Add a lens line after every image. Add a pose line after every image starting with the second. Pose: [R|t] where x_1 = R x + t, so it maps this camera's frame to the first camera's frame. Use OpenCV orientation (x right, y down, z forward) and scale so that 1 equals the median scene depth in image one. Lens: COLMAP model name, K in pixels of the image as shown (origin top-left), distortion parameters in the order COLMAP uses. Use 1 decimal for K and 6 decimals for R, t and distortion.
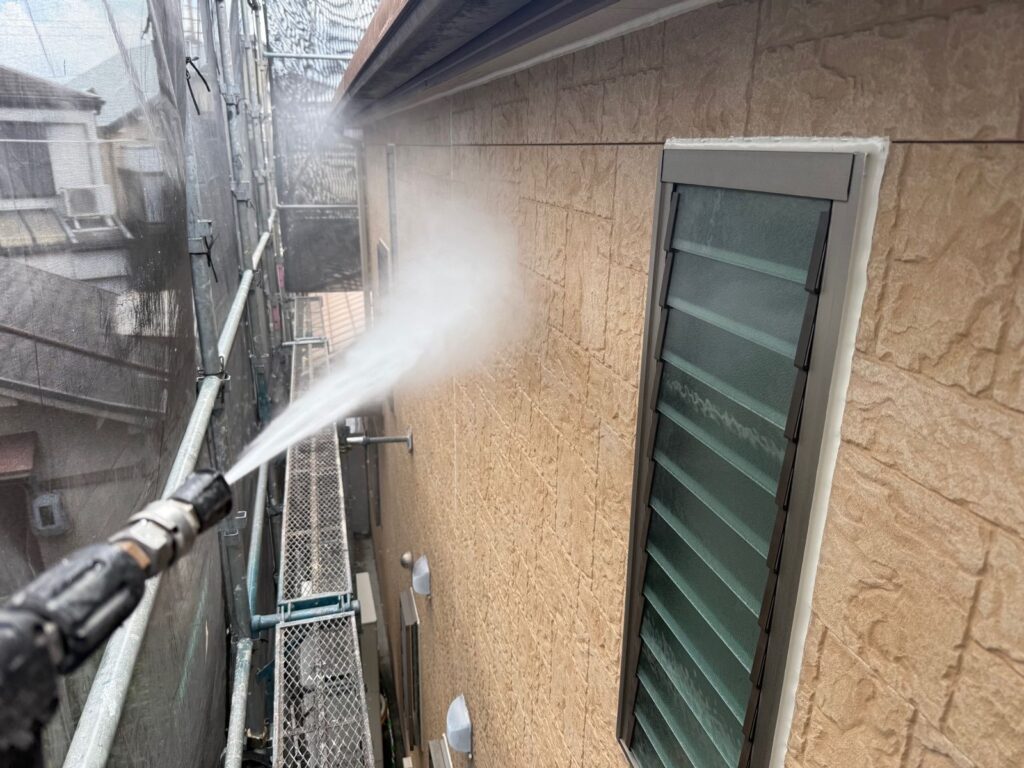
lens RADIAL K [[726.6, 0, 513.6], [0, 726.6, 391.2], [0, 0, 1]] dist [0.056037, -0.079222]
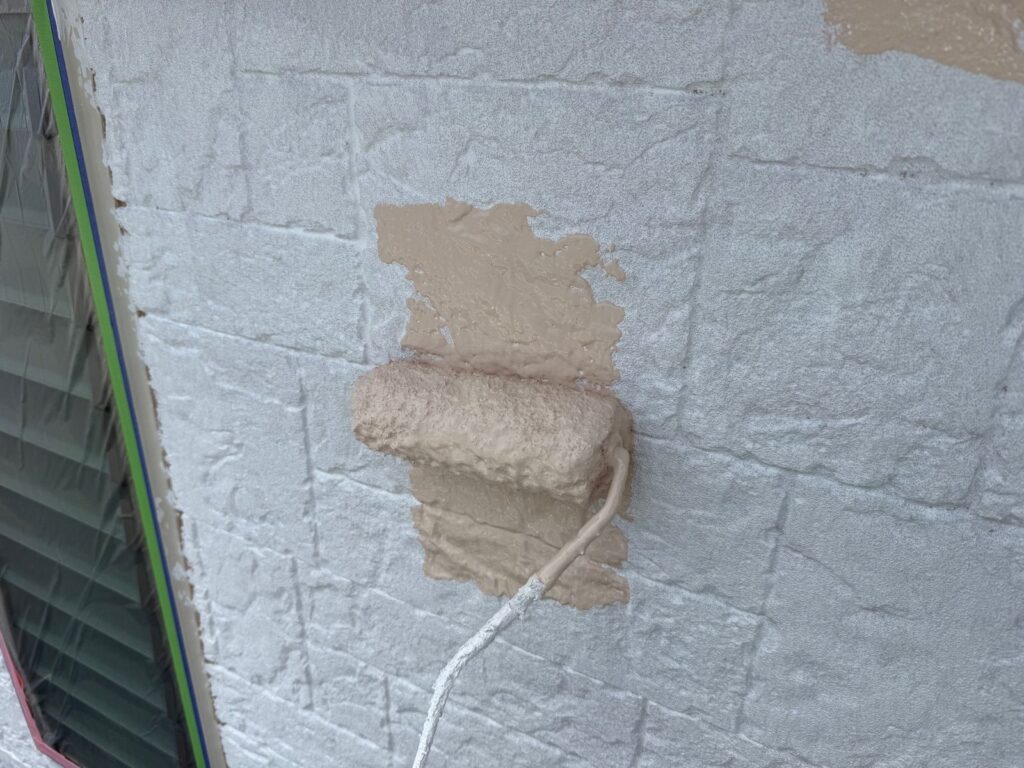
lens RADIAL K [[737.3, 0, 497.9], [0, 737.3, 386.9], [0, 0, 1]] dist [0.049384, -0.089716]
pose [[0.687552, -0.302363, 0.660188, 0.140882], [0.225650, 0.953136, 0.201529, 0.073794], [-0.690184, 0.010410, 0.723559, 0.084523]]
